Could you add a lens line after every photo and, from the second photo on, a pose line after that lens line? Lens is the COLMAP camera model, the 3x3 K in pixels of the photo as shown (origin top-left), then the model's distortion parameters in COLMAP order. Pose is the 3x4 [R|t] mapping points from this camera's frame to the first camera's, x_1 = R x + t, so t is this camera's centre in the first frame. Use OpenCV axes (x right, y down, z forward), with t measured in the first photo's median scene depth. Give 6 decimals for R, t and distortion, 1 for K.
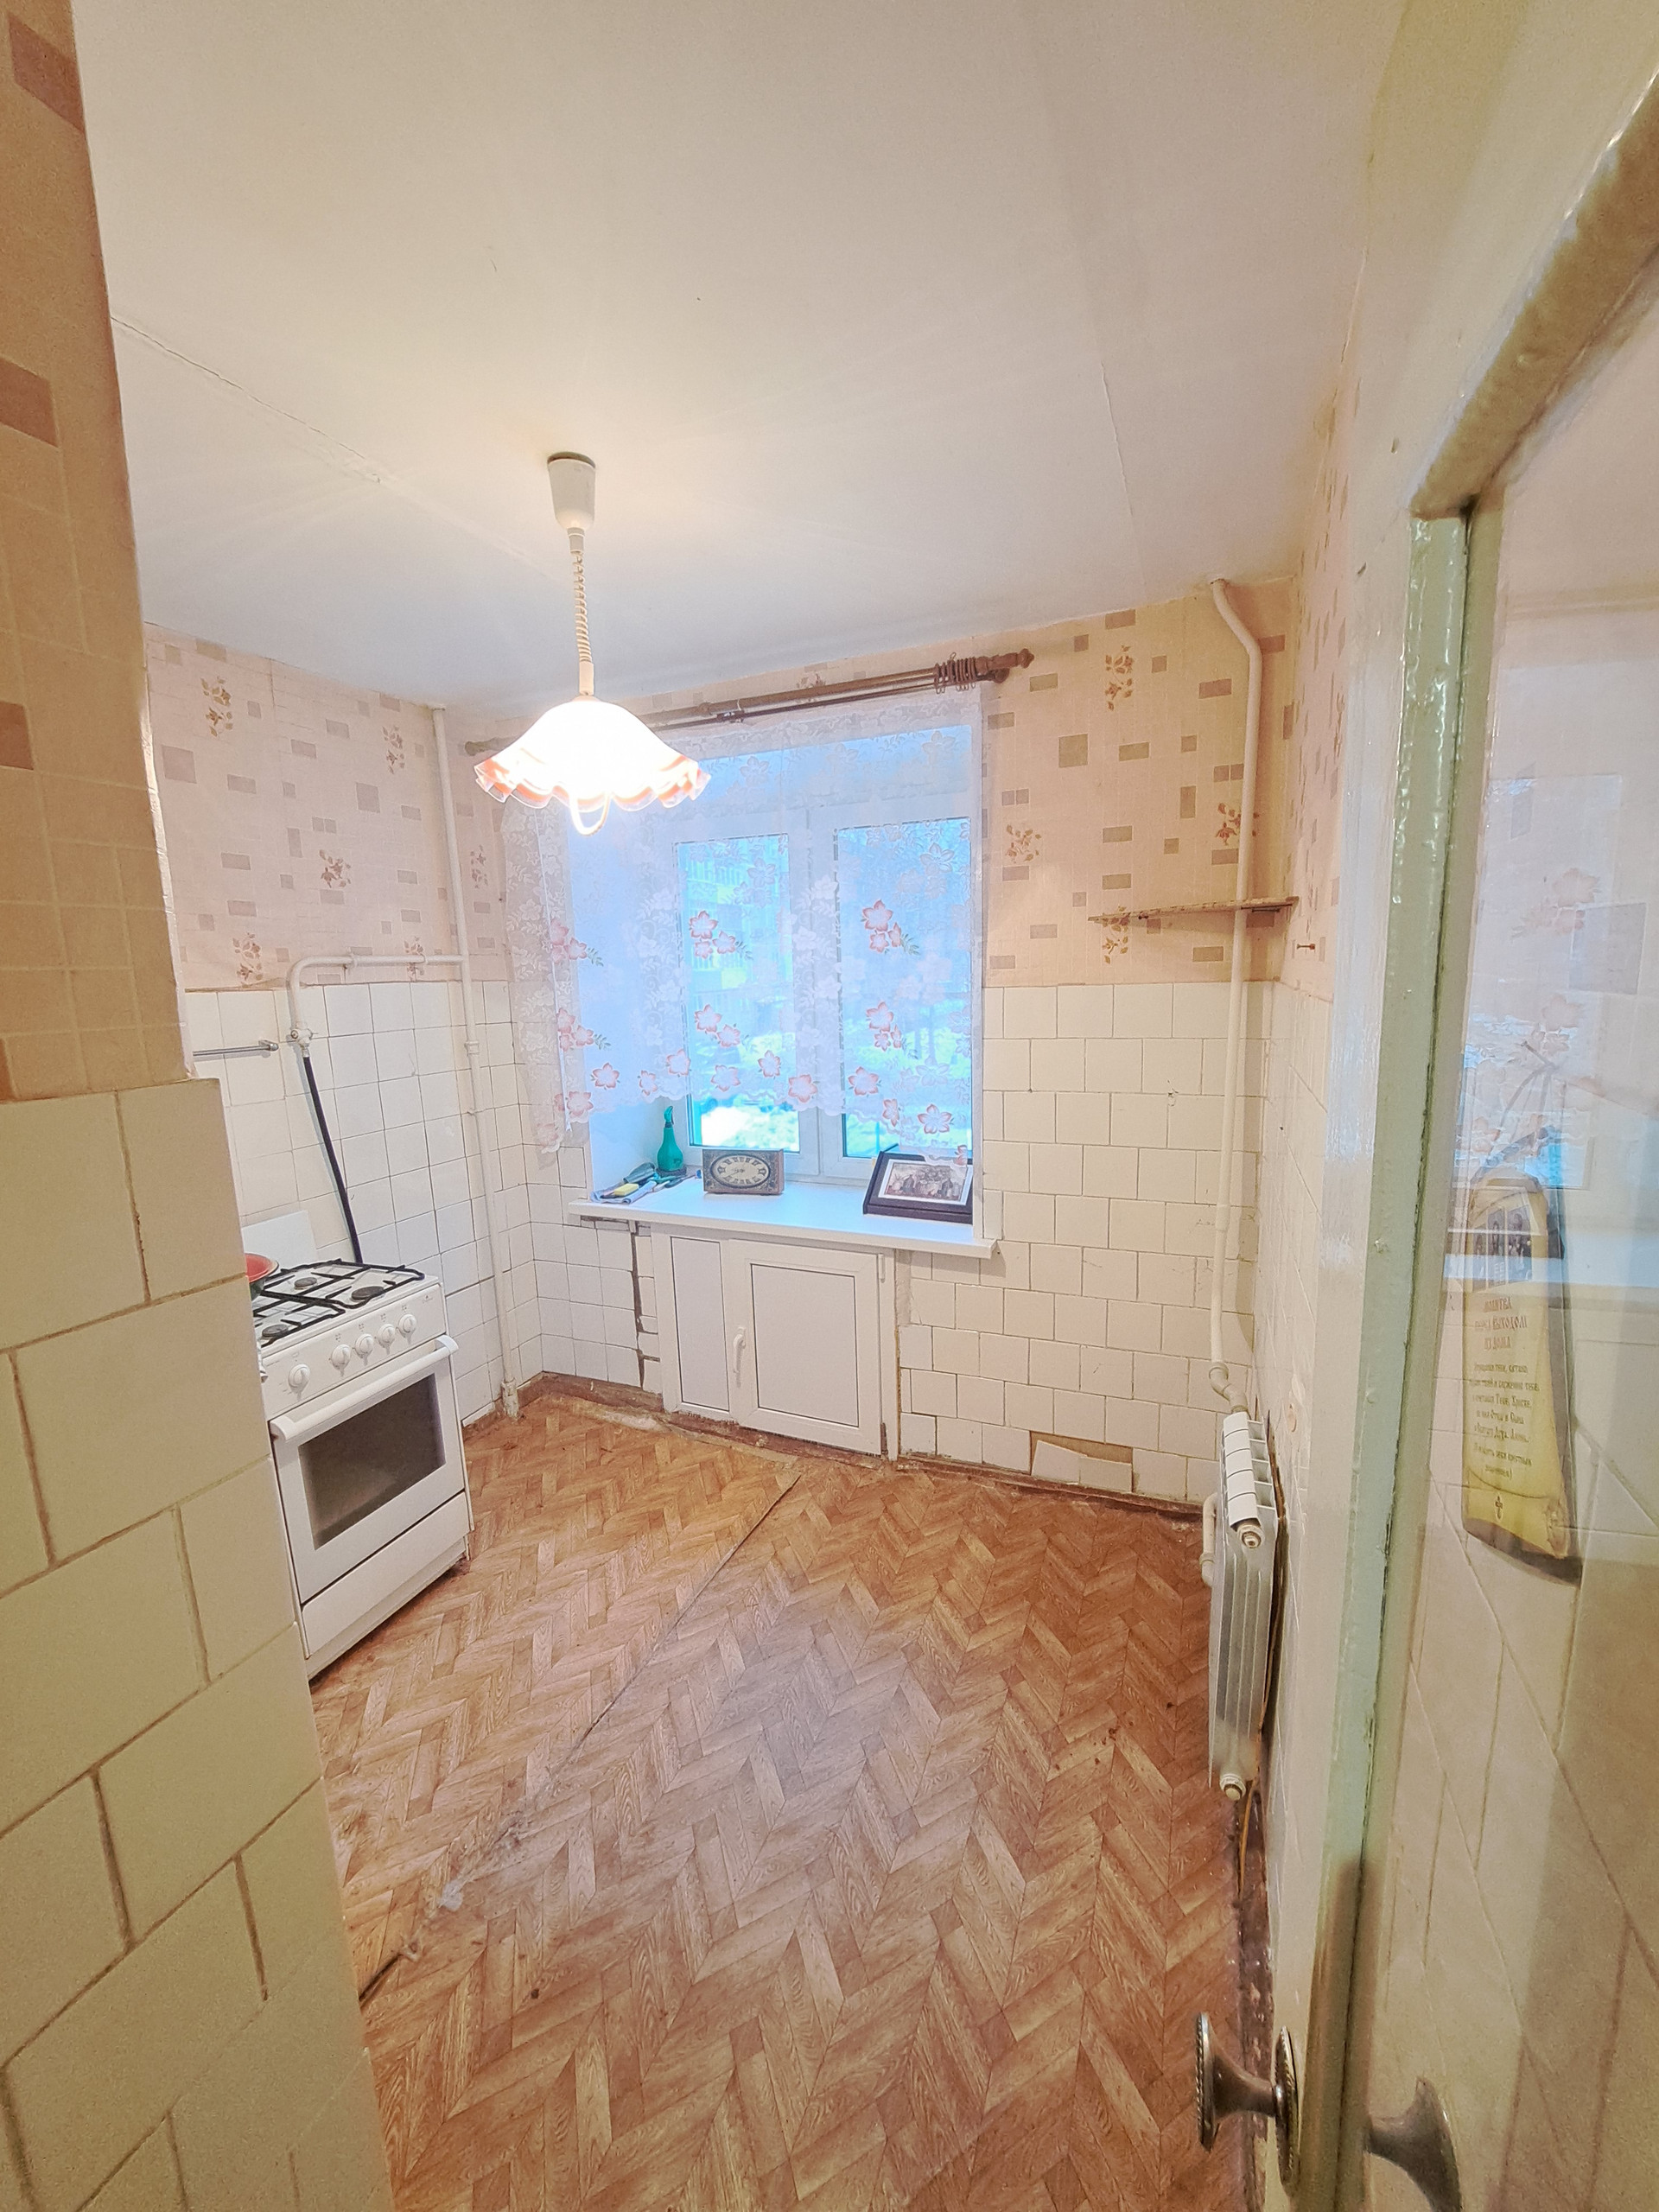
lens RADIAL K [[883.3, 0, 854.3], [0, 883.3, 1104.4], [0, 0, 1]] dist [-0.014585, -0.000512]
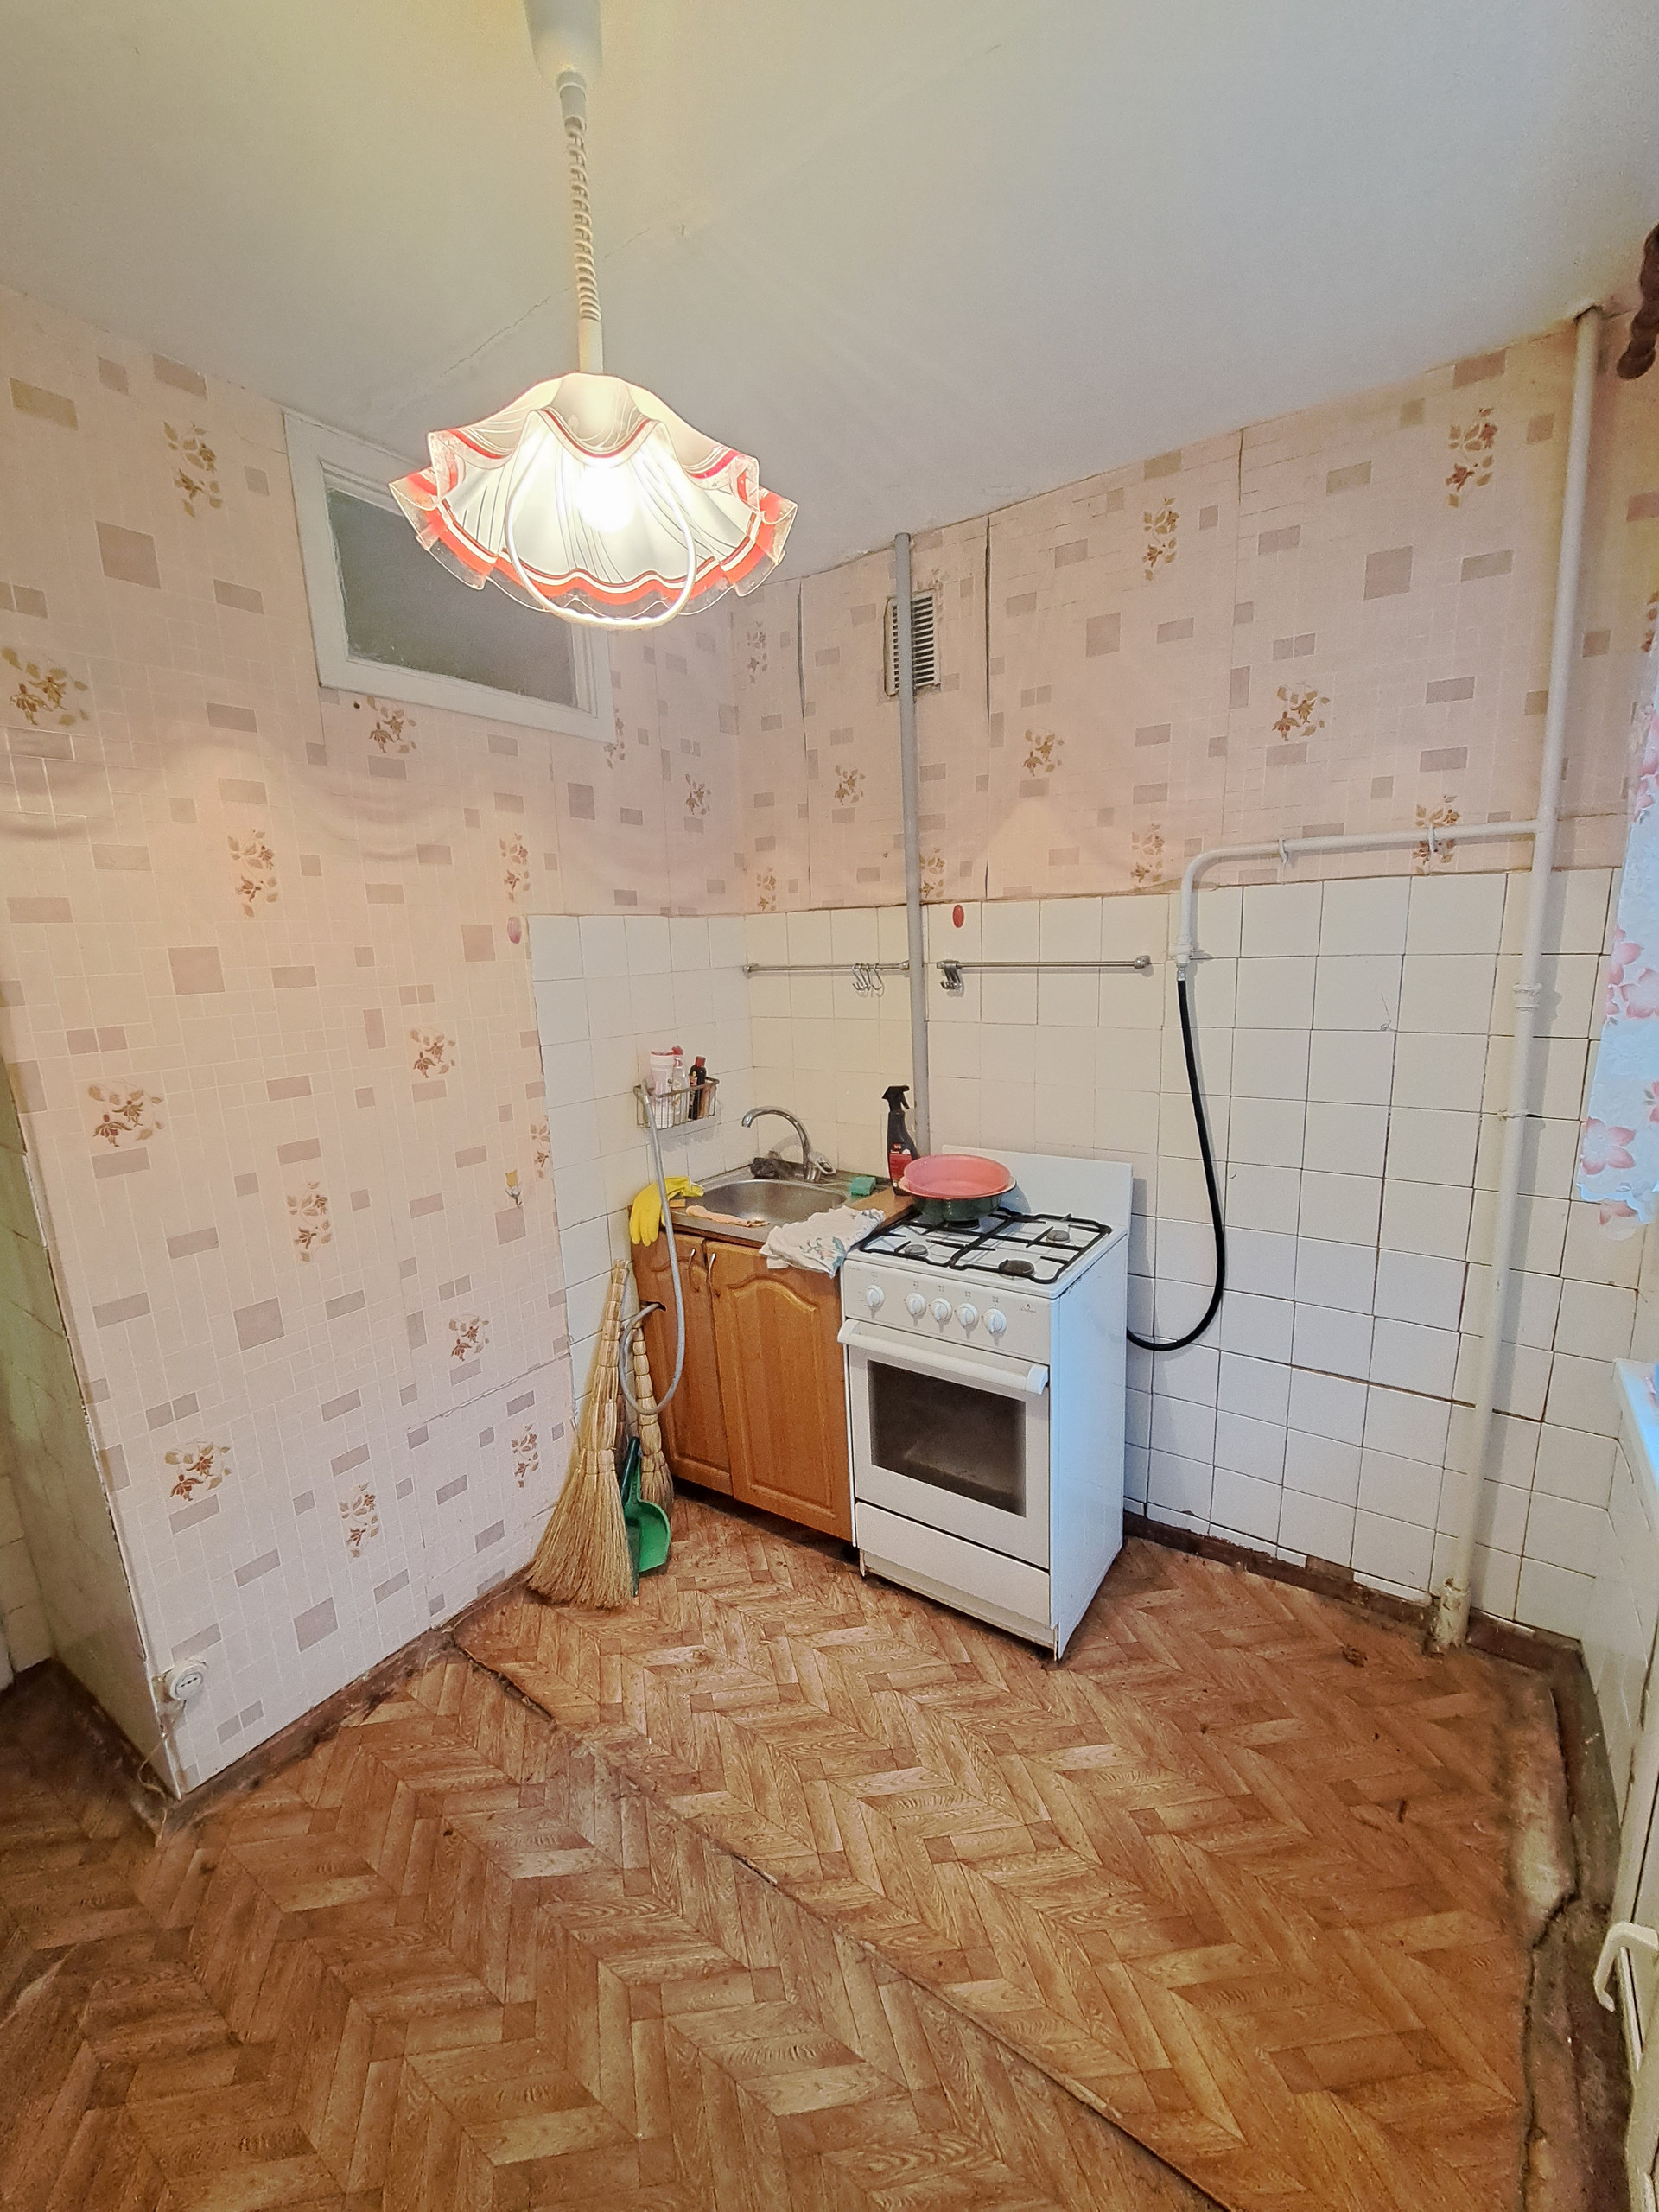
lens RADIAL K [[883.3, 0, 847.1], [0, 883.3, 1116.0], [0, 0, 1]] dist [-0.014585, -0.000512]
pose [[-0.209187, 0.223832, -0.951914, 0.210407], [-0.112411, 0.961493, 0.250787, -0.100952], [0.971393, 0.159467, -0.175971, 0.866385]]
